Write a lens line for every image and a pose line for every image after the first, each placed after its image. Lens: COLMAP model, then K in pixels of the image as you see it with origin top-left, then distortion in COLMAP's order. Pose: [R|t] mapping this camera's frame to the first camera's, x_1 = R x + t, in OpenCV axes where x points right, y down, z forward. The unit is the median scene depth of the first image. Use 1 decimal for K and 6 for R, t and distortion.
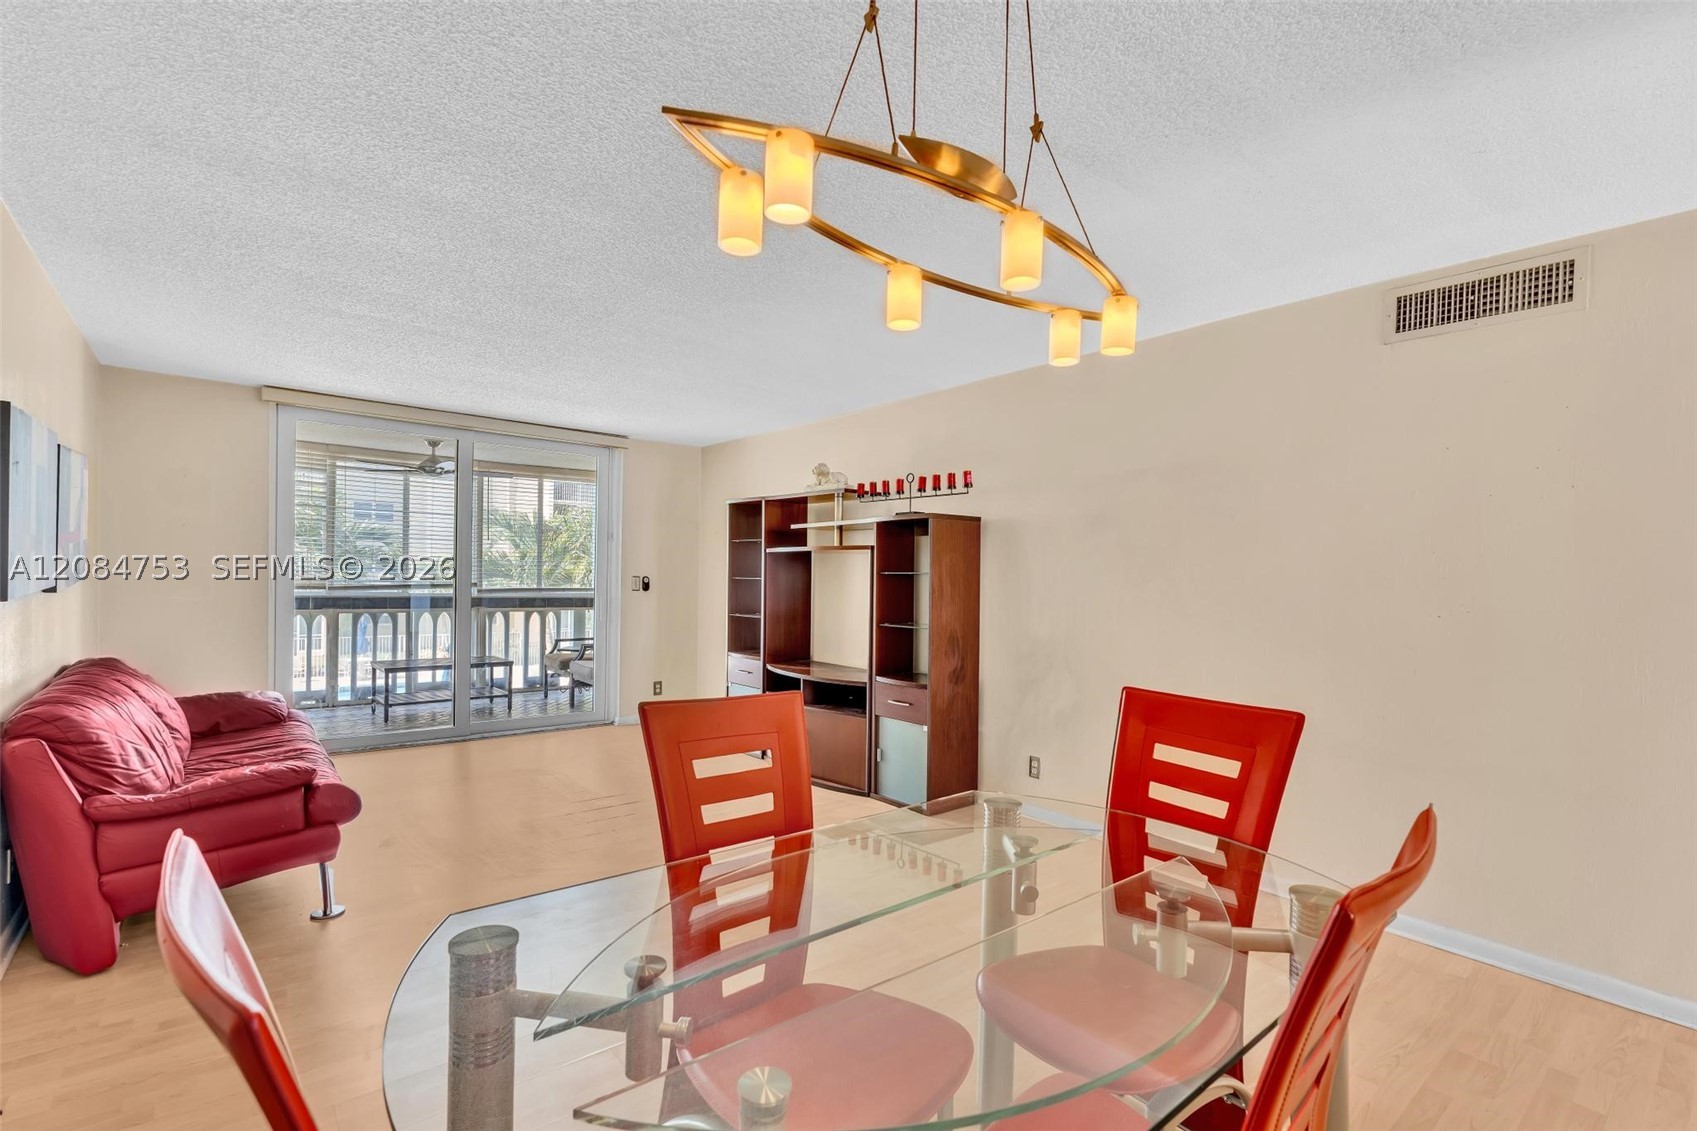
lens RADIAL K [[754.1, 0, 843.1], [0, 754.1, 591.2], [0, 0, 1]] dist [-0.001252, 0.000401]
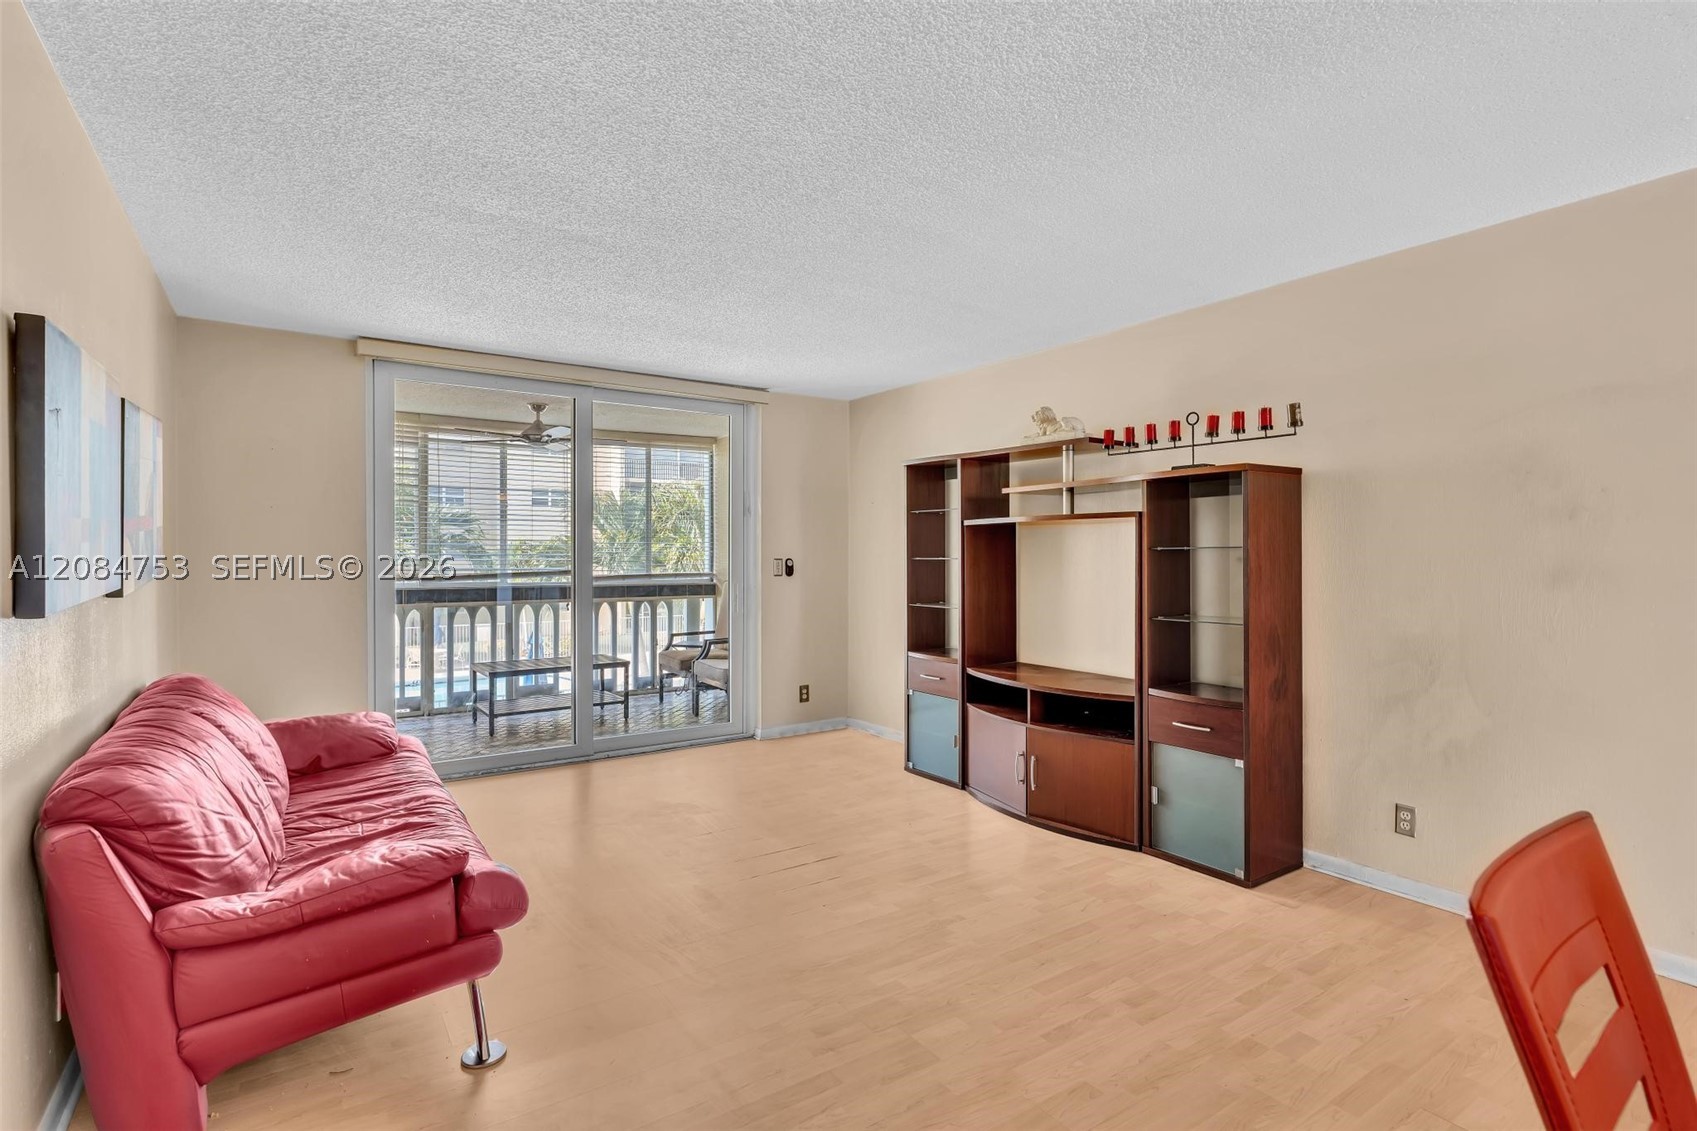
lens RADIAL K [[811.1, 0, 848.5], [0, 811.1, 565.5], [0, 0, 1]] dist [-0.000868, -0.000491]
pose [[0.995715, -0.018611, -0.090584, -0.173227], [0.018126, 0.999817, -0.006175, -0.007988], [0.090682, 0.004506, 0.995870, 0.180806]]
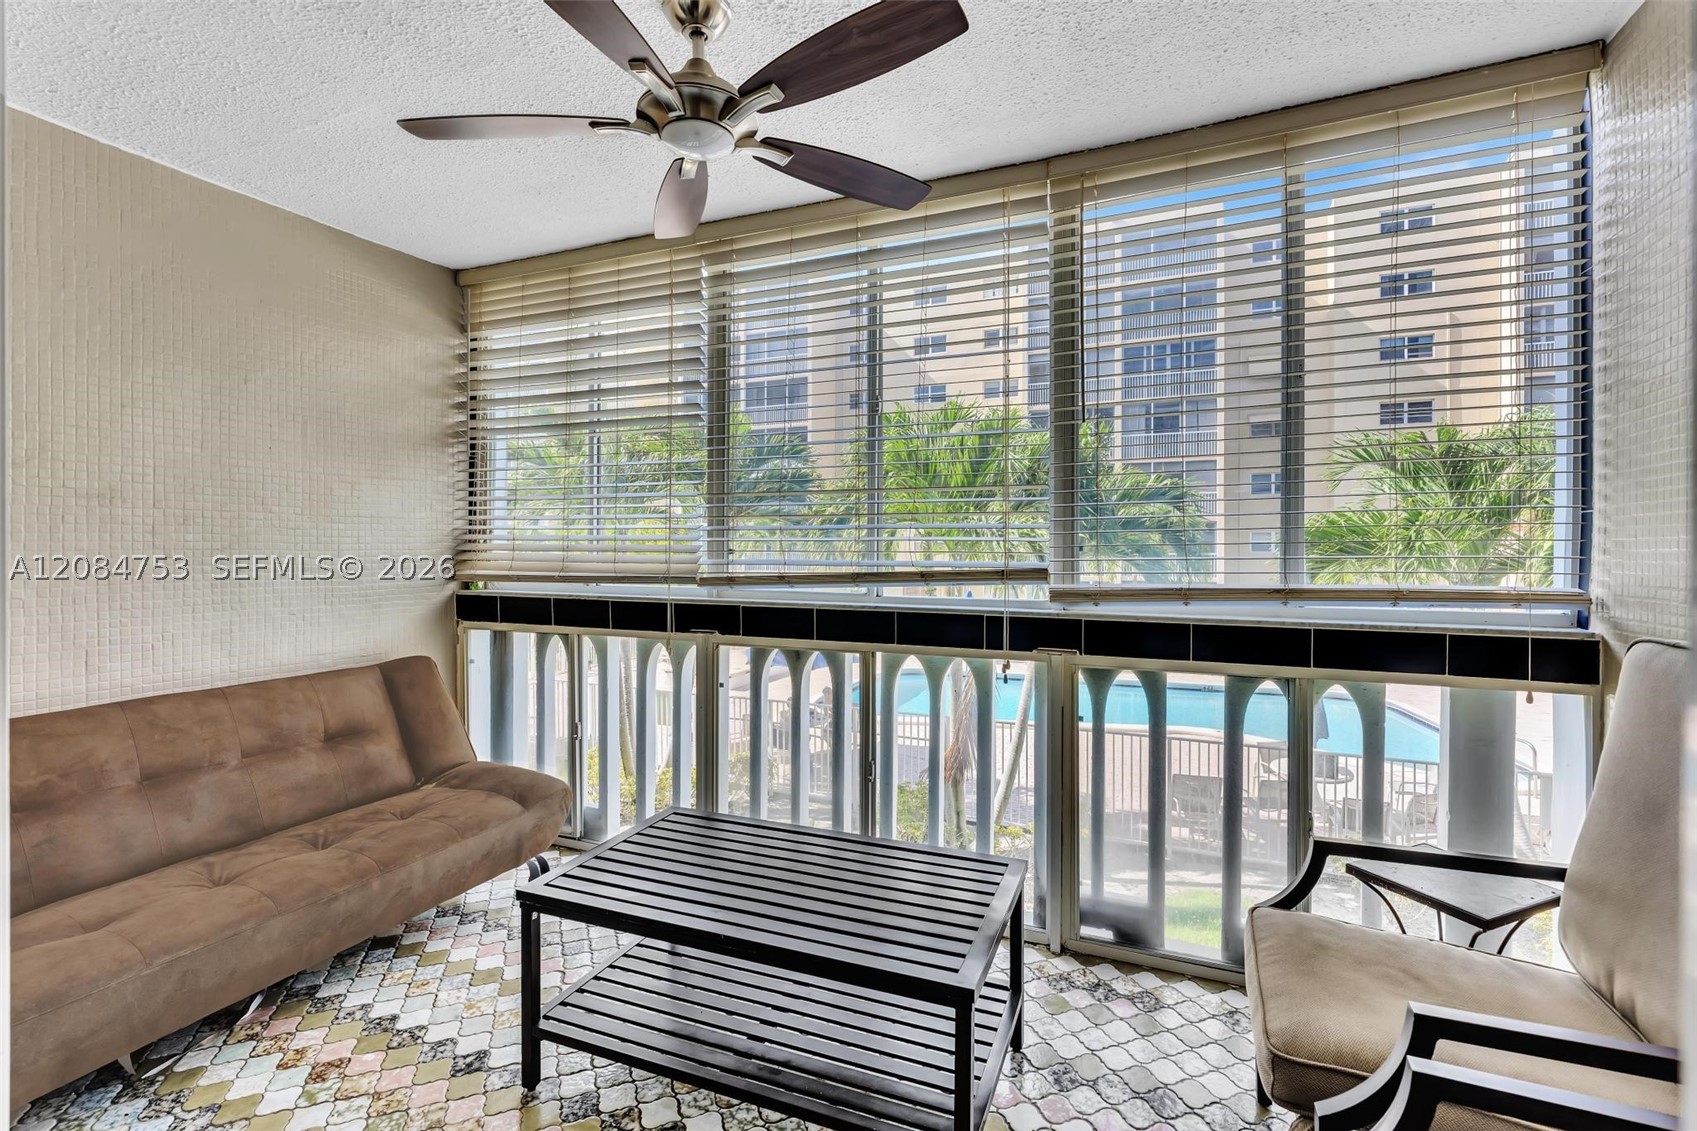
lens RADIAL K [[768.2, 0, 850.9], [0, 768.2, 559.0], [0, 0, 1]] dist [-0.001463, 0.001035]
pose [[0.451143, -0.014425, -0.892335, -0.449408], [-0.007851, 0.999767, -0.020131, -0.014293], [0.892417, 0.016088, 0.450925, 1.421449]]
